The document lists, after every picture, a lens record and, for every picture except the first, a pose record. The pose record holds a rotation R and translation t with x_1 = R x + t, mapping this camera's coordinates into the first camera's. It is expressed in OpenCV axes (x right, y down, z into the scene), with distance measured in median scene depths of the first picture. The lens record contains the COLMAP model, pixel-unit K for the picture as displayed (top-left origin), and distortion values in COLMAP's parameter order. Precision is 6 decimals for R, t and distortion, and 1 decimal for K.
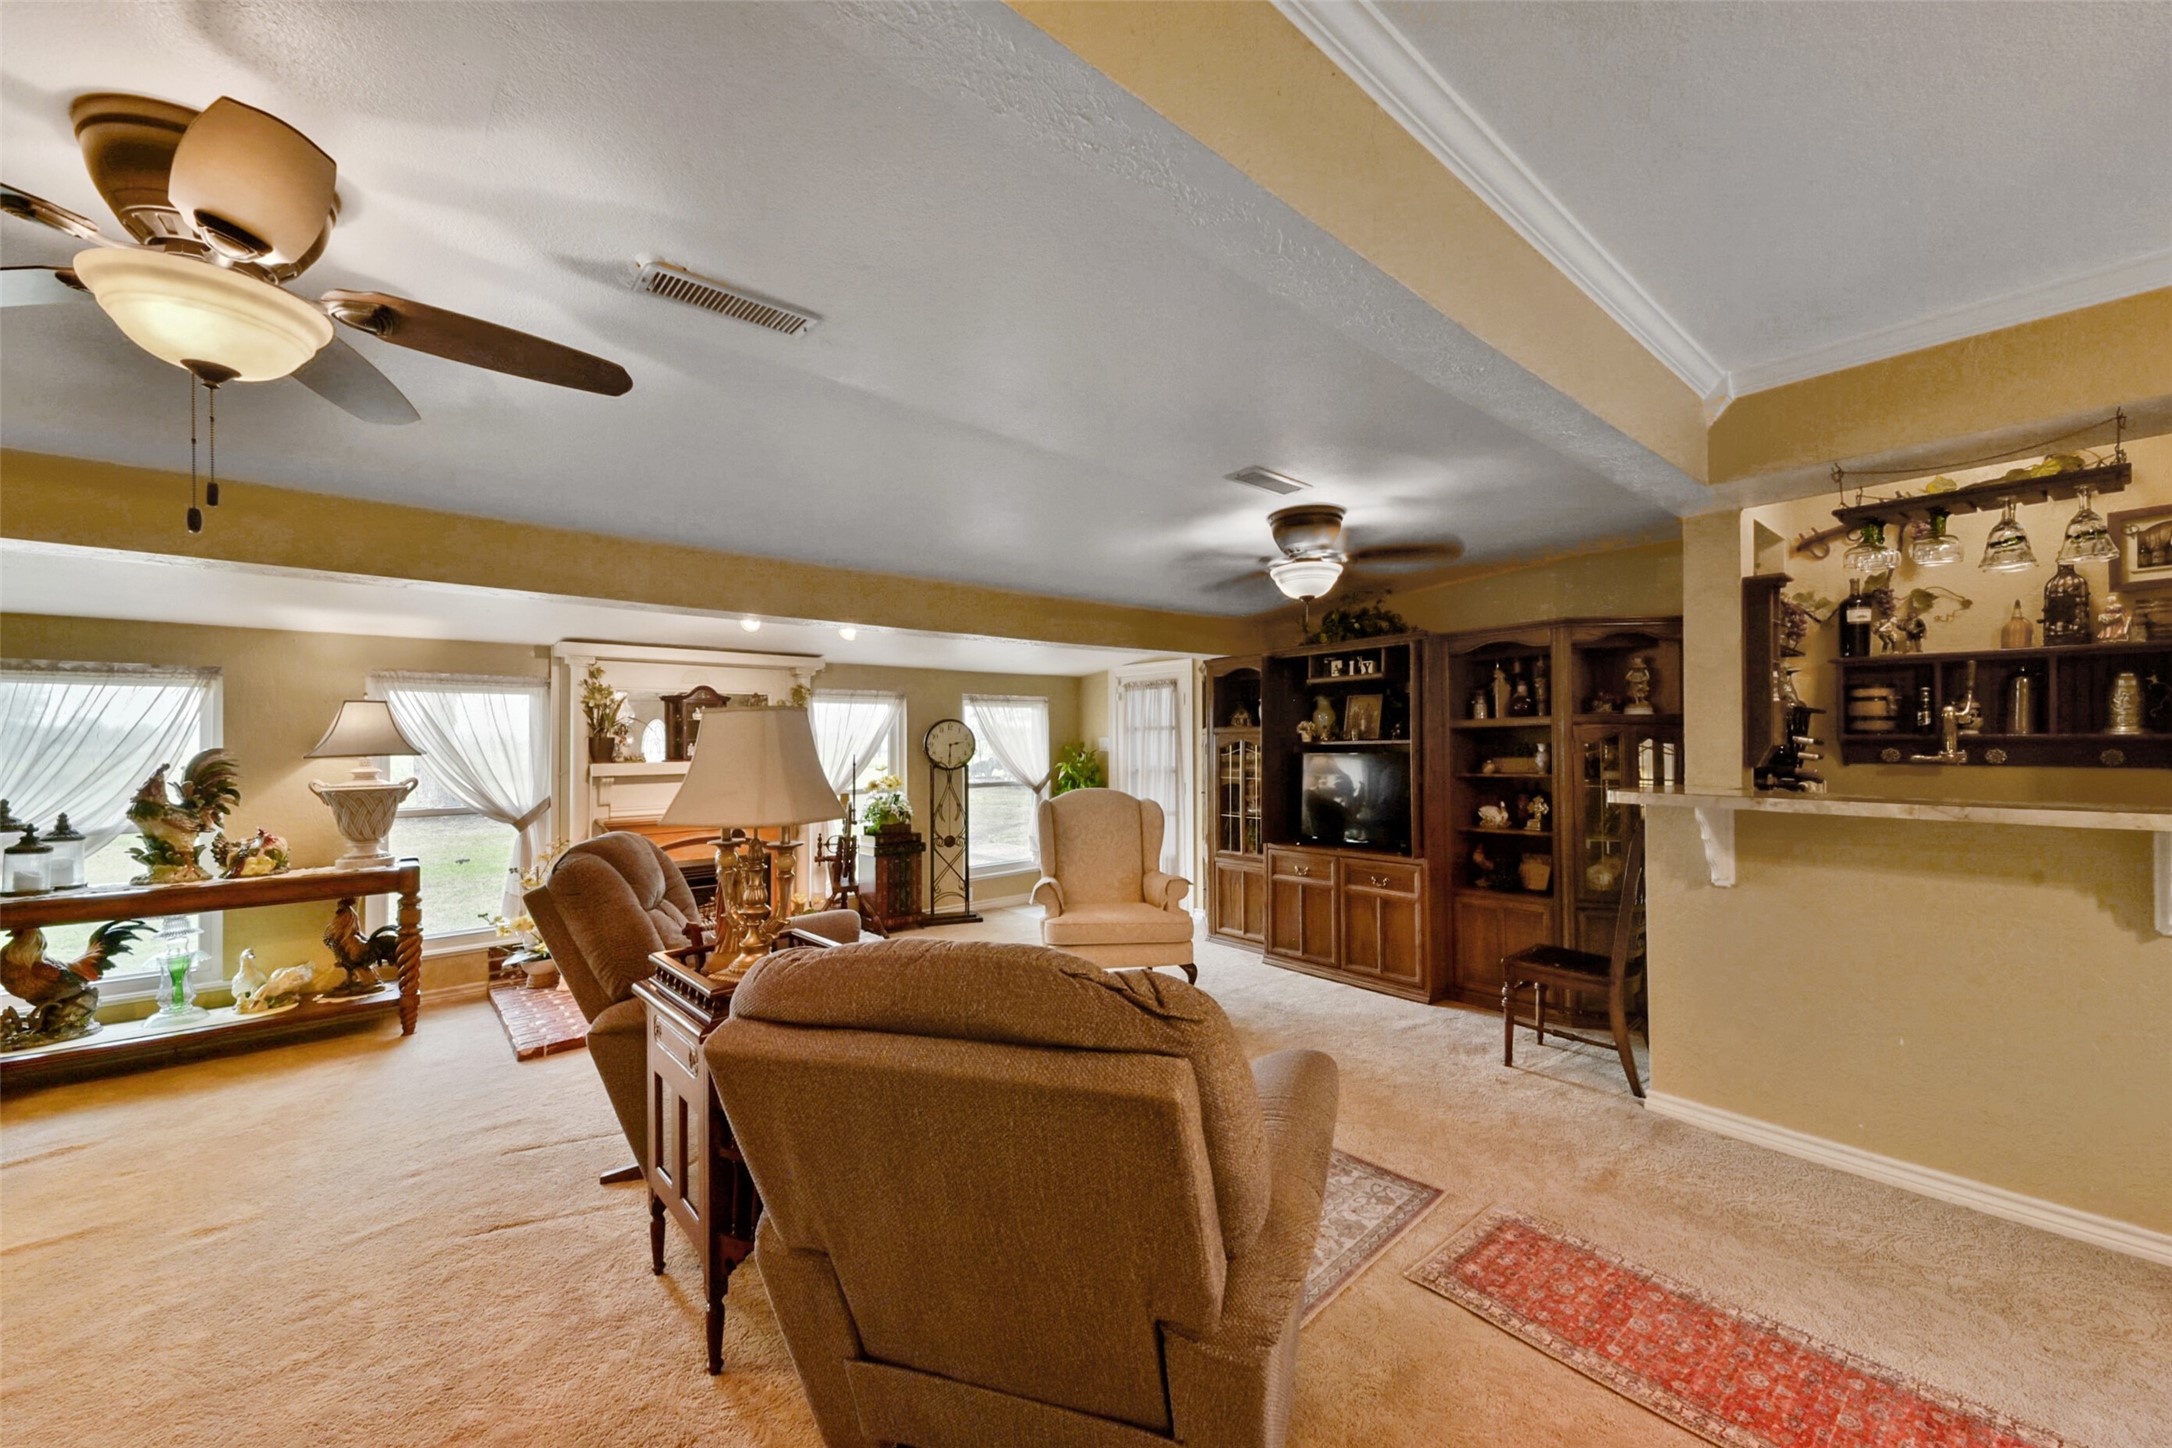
lens RADIAL K [[819.2, 0, 1087.0], [0, 819.2, 733.8], [0, 0, 1]] dist [0.045822, -0.016377]
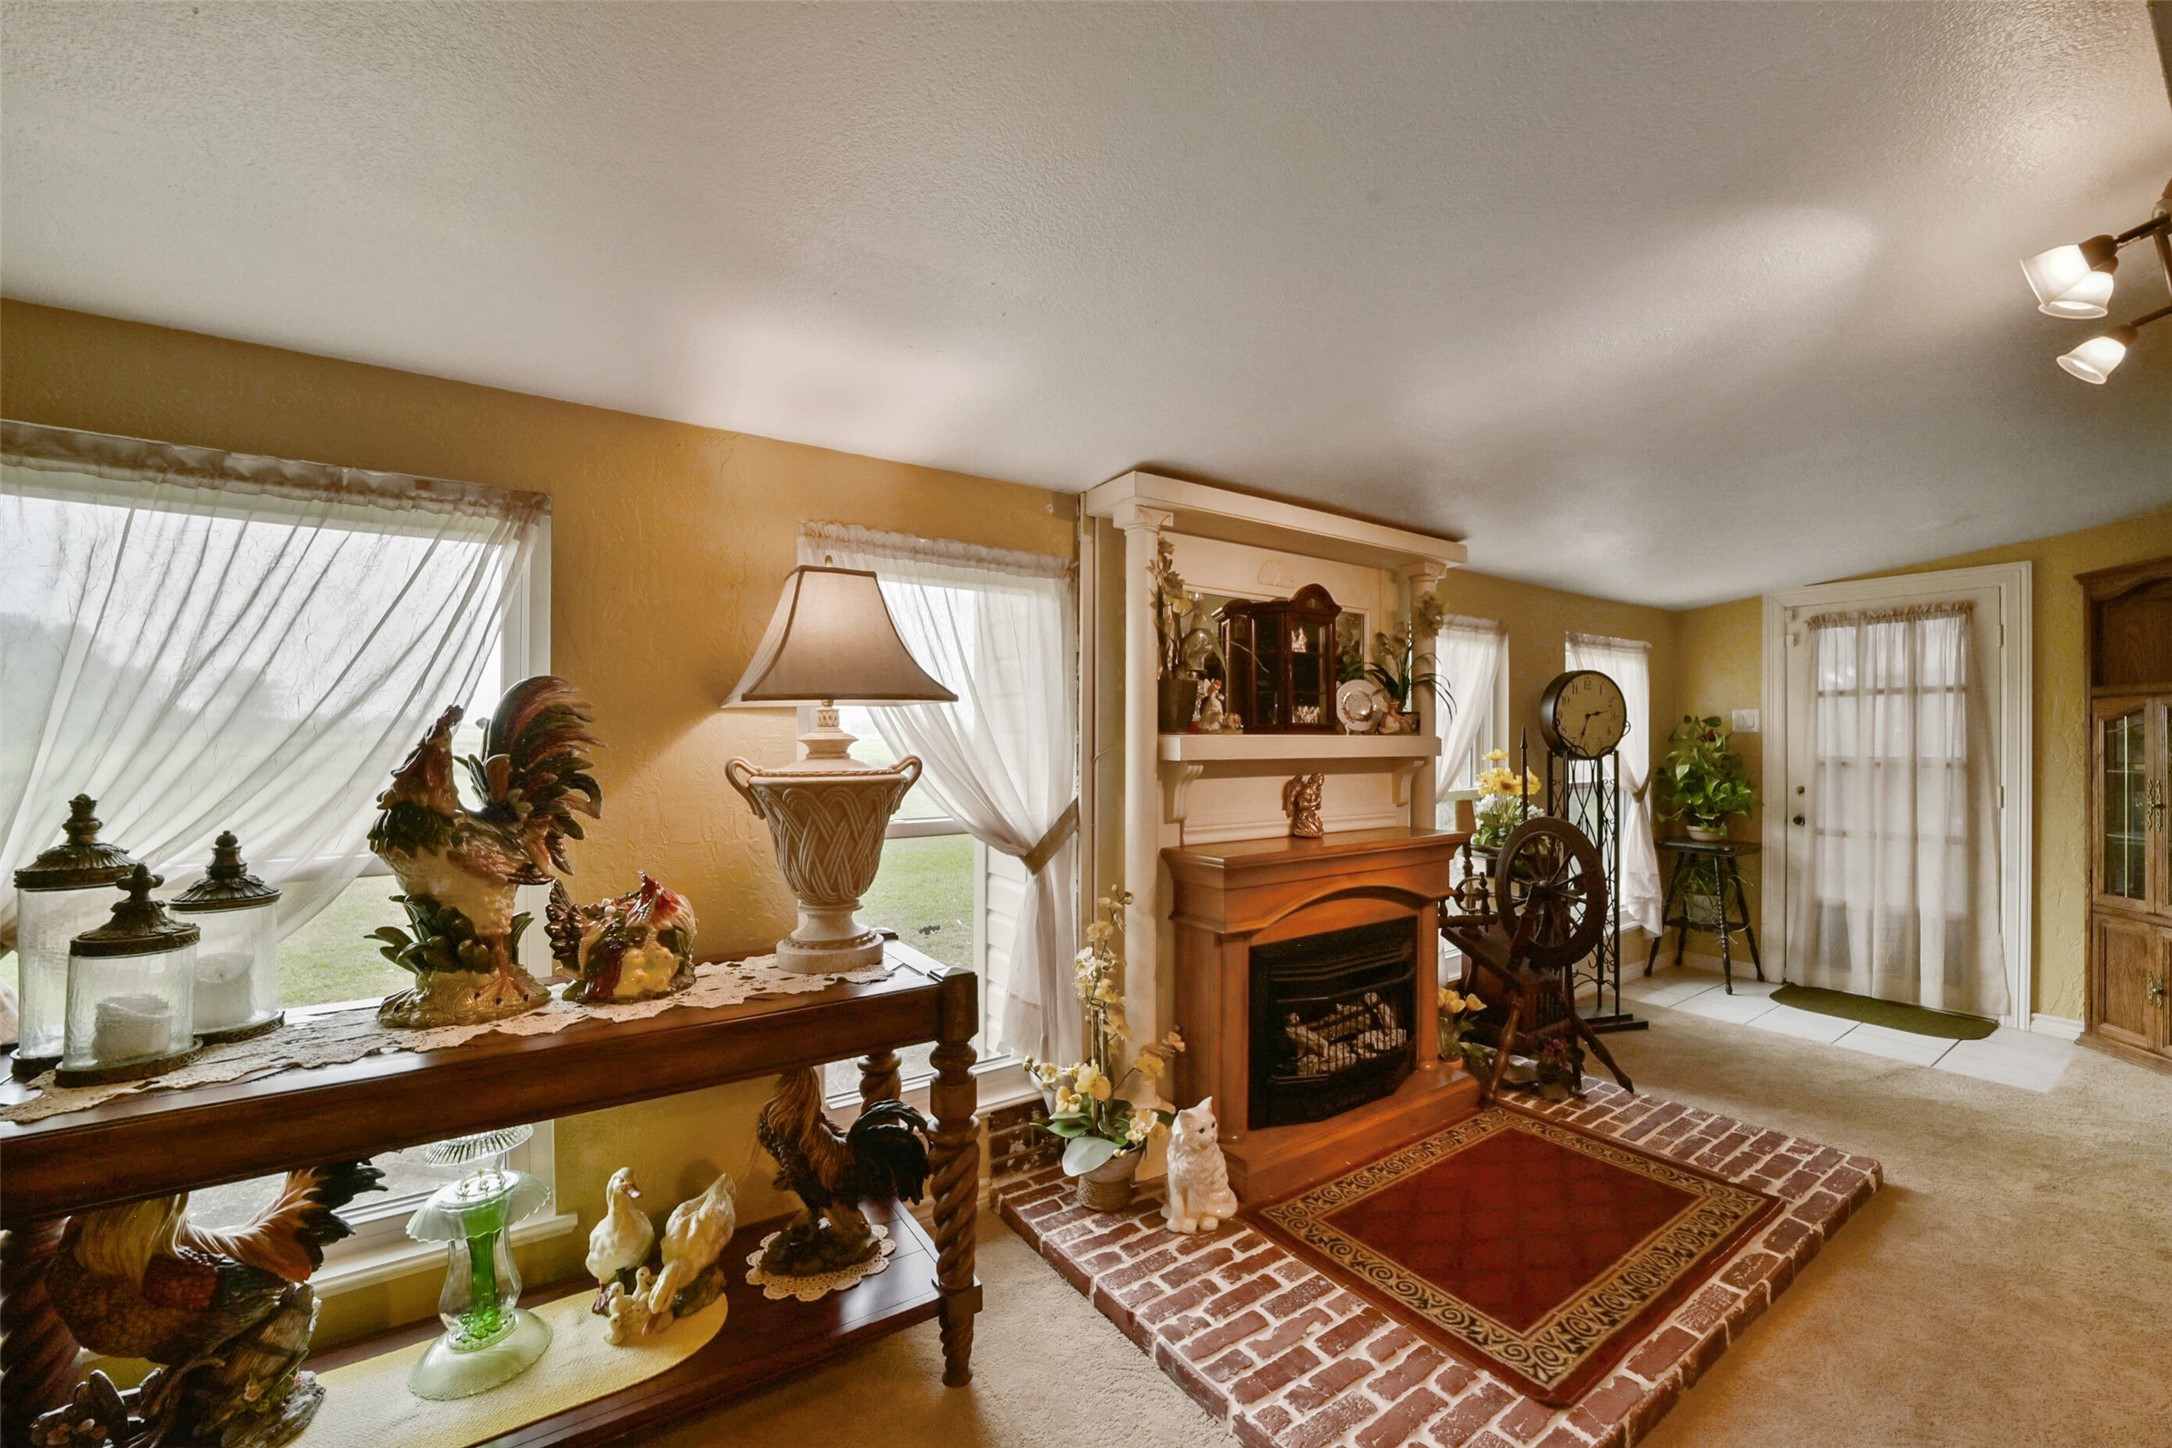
lens RADIAL K [[839.4, 0, 1075.4], [0, 839.4, 734.6], [0, 0, 1]] dist [-0.038219, 0.007917]
pose [[0.993008, 0.006267, -0.117882, -0.730256], [-0.005791, 0.999974, 0.004380, 0.042493], [0.117907, -0.003666, 0.993018, 0.631375]]
